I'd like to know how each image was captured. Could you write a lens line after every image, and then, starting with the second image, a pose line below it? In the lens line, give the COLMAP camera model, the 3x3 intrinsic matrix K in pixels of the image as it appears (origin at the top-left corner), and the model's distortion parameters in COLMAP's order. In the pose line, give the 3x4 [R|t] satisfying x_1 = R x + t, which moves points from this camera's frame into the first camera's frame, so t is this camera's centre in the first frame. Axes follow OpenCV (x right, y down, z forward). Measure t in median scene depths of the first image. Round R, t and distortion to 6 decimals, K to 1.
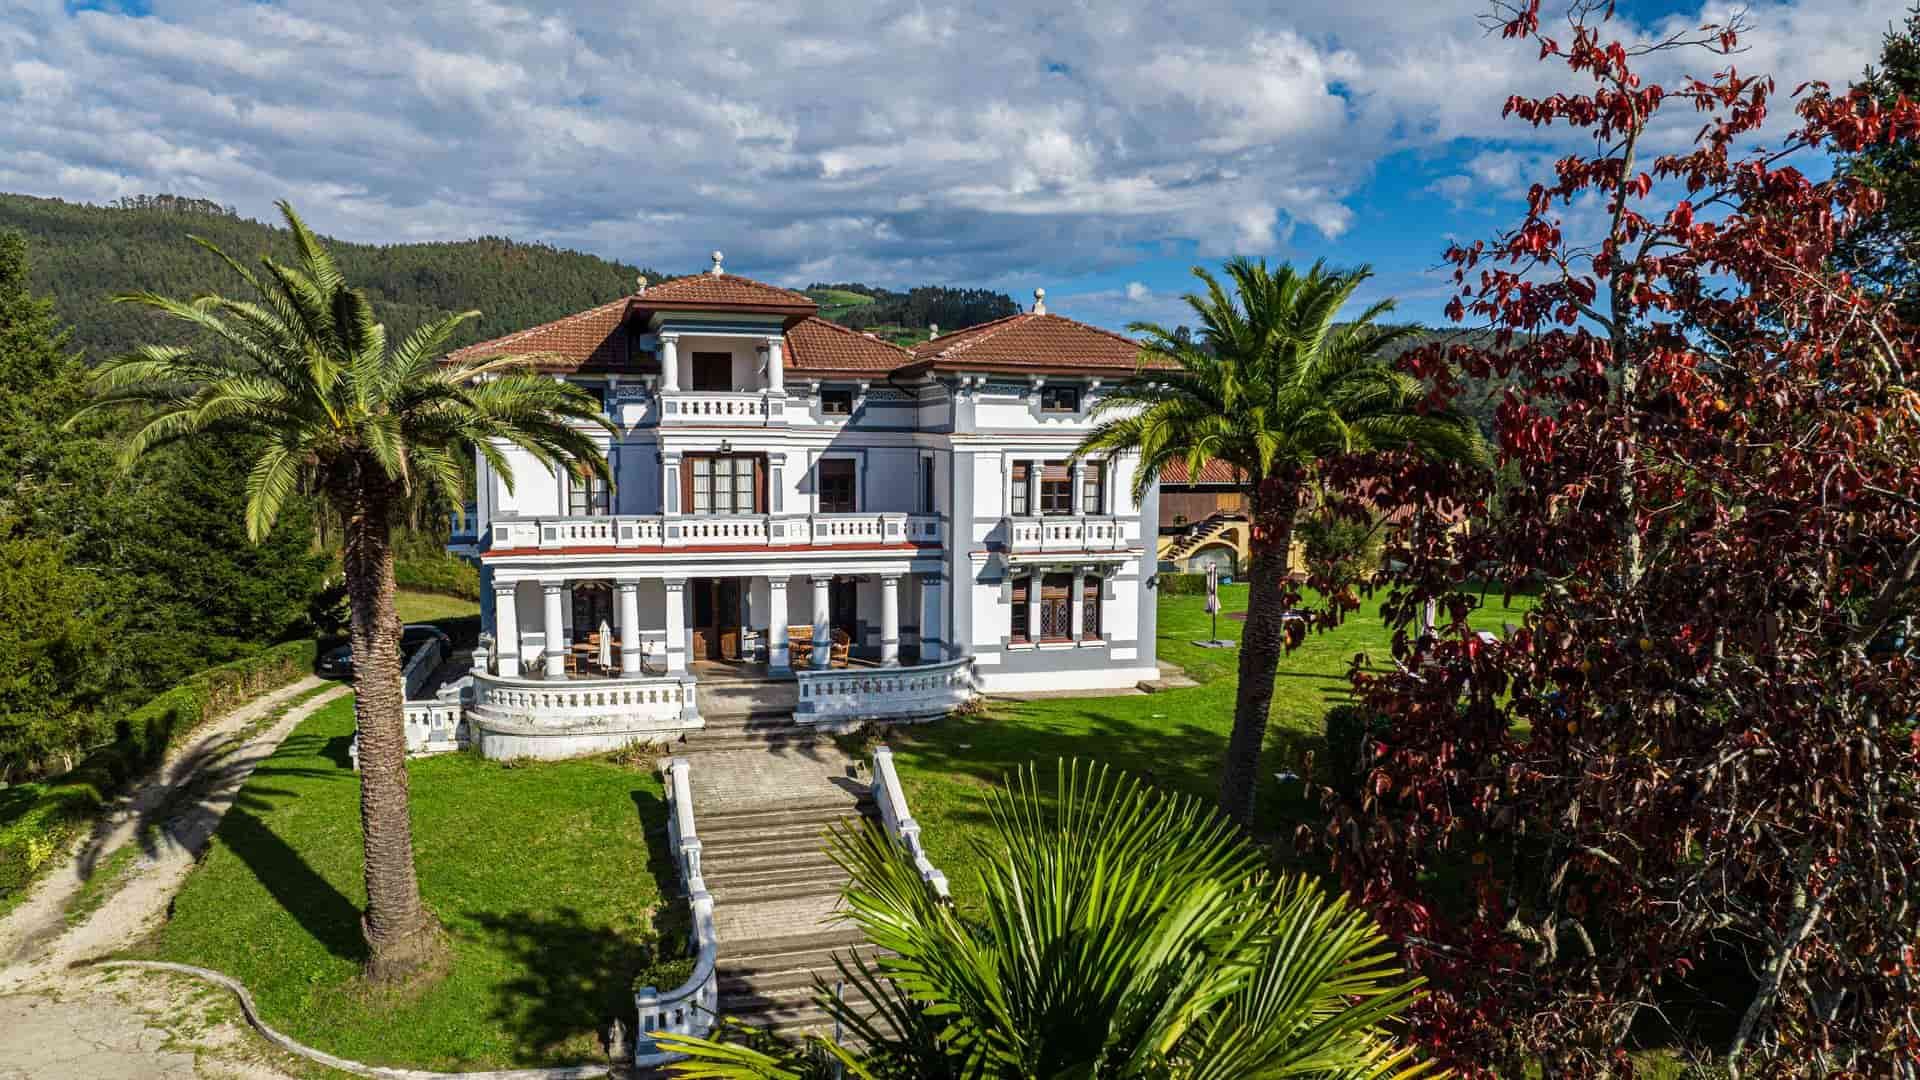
lens RADIAL K [[1345.4, 0, 957.1], [0, 1345.4, 597.1], [0, 0, 1]] dist [-0.020335, -0.008904]
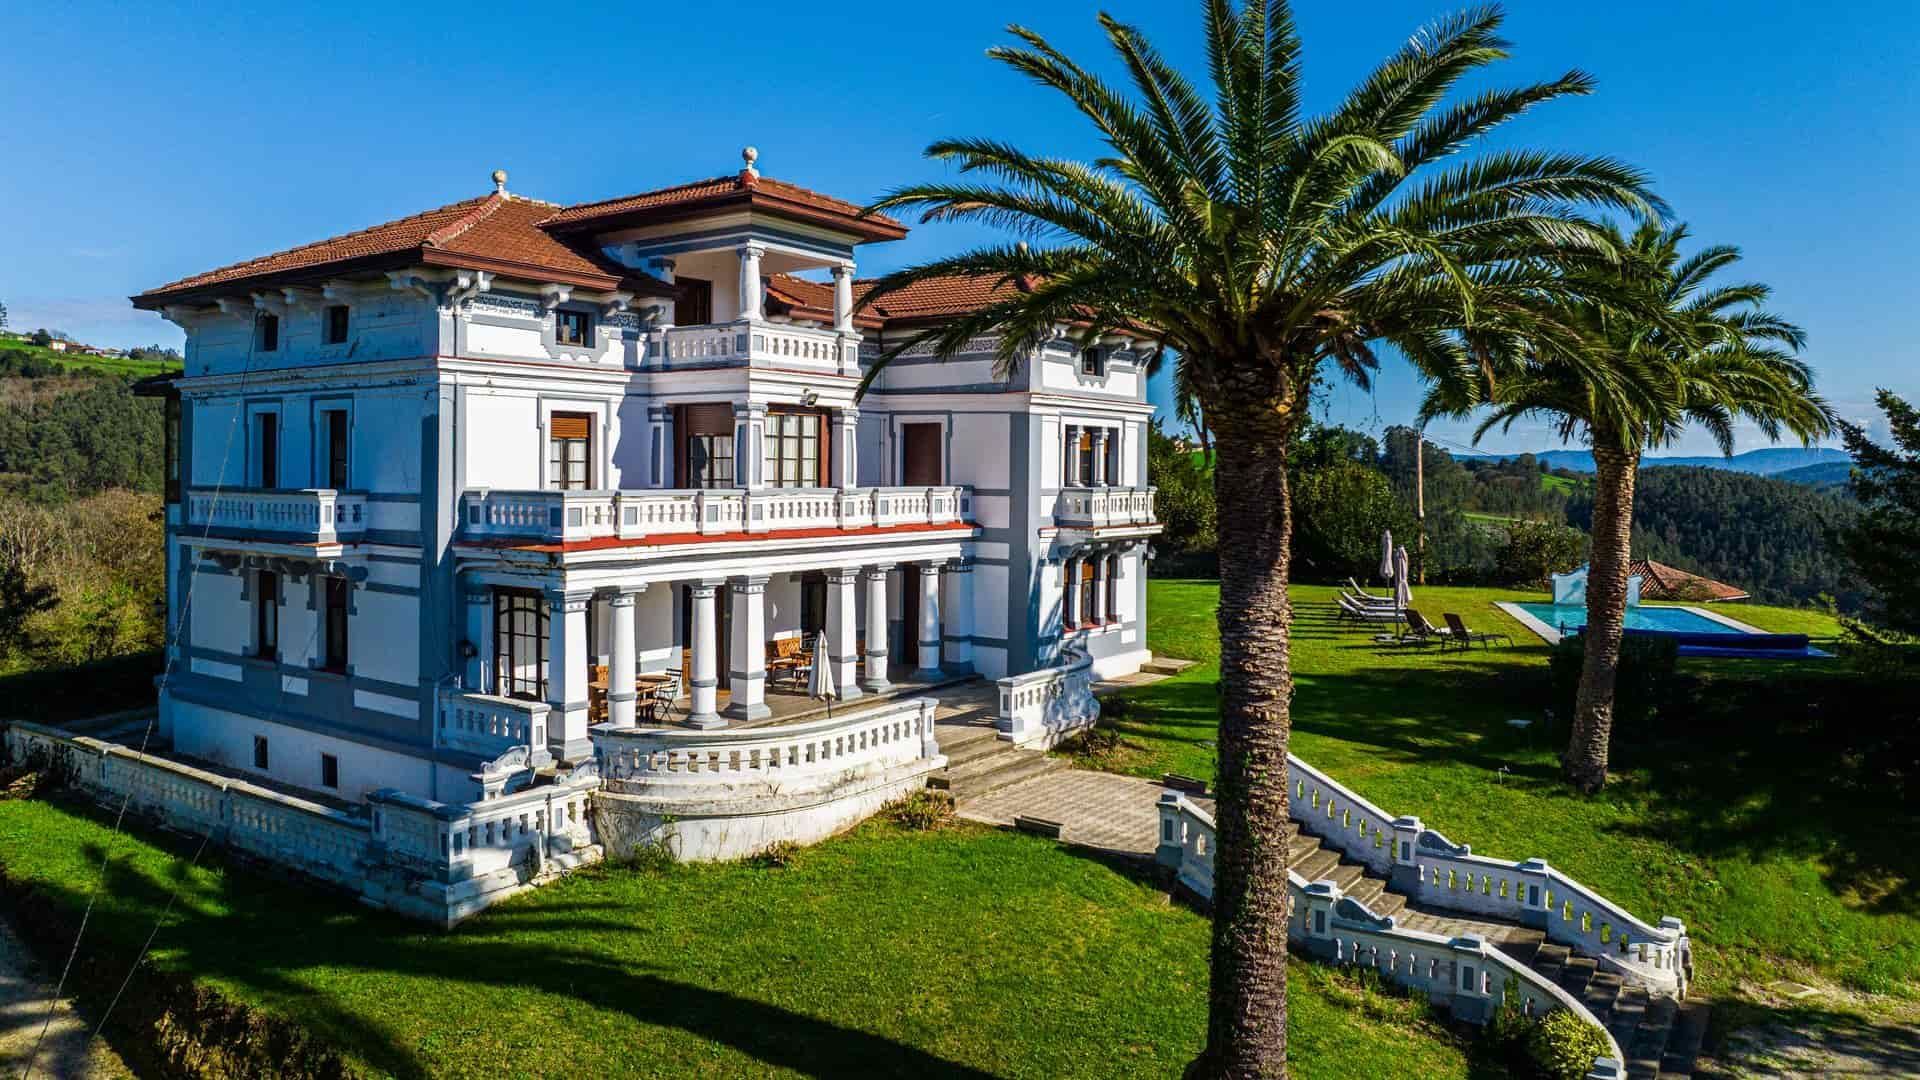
lens RADIAL K [[1345.4, 0, 954.2], [0, 1345.4, 457.9], [0, 0, 1]] dist [-0.020335, -0.008904]
pose [[0.769801, 0.006589, 0.638250, -0.573038], [0.068748, 0.993274, -0.093172, -0.001896], [-0.634571, 0.115602, 0.764170, 0.357411]]
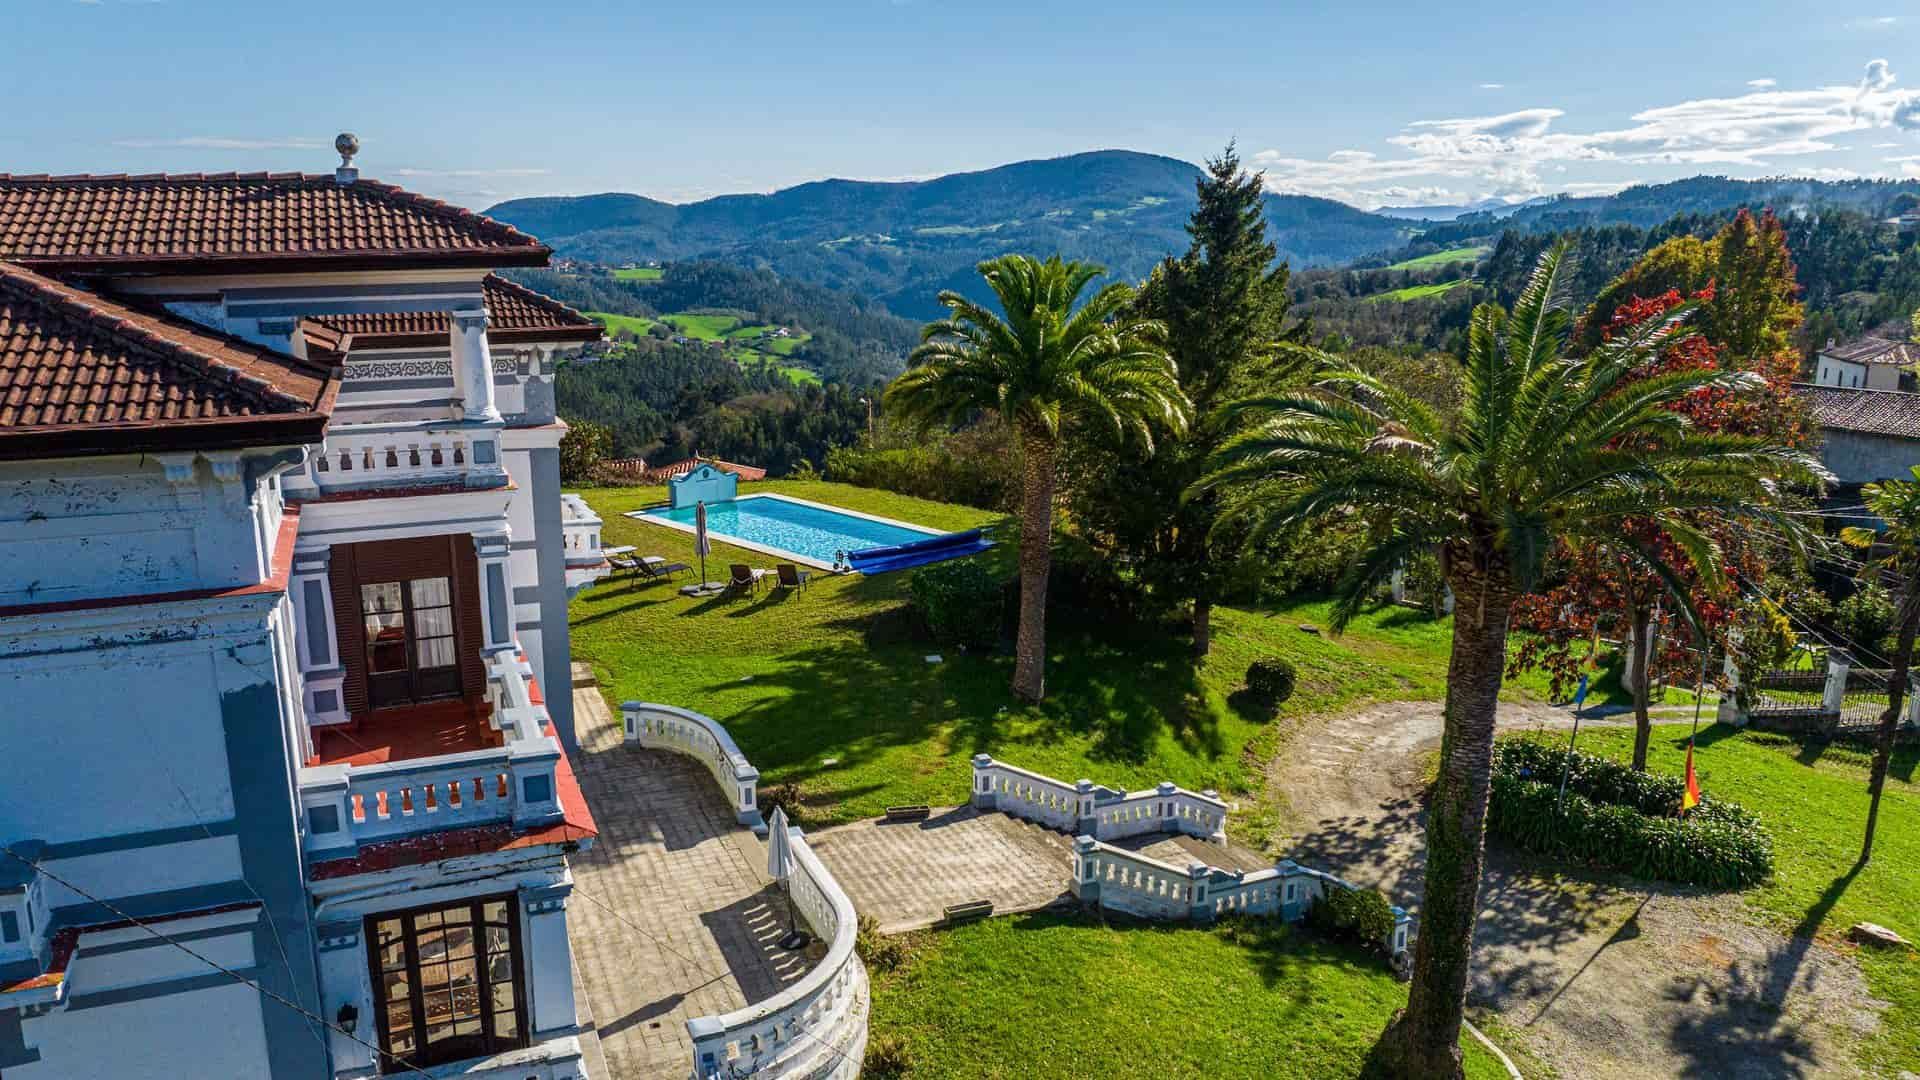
lens RADIAL K [[1345.4, 0, 971.9], [0, 1345.4, 540.7], [0, 0, 1]] dist [-0.020335, -0.008904]
pose [[-0.150637, -0.213710, 0.965213, -0.730681], [0.106456, 0.967170, 0.230758, -0.200564], [-0.982841, 0.137513, -0.122940, 0.847298]]
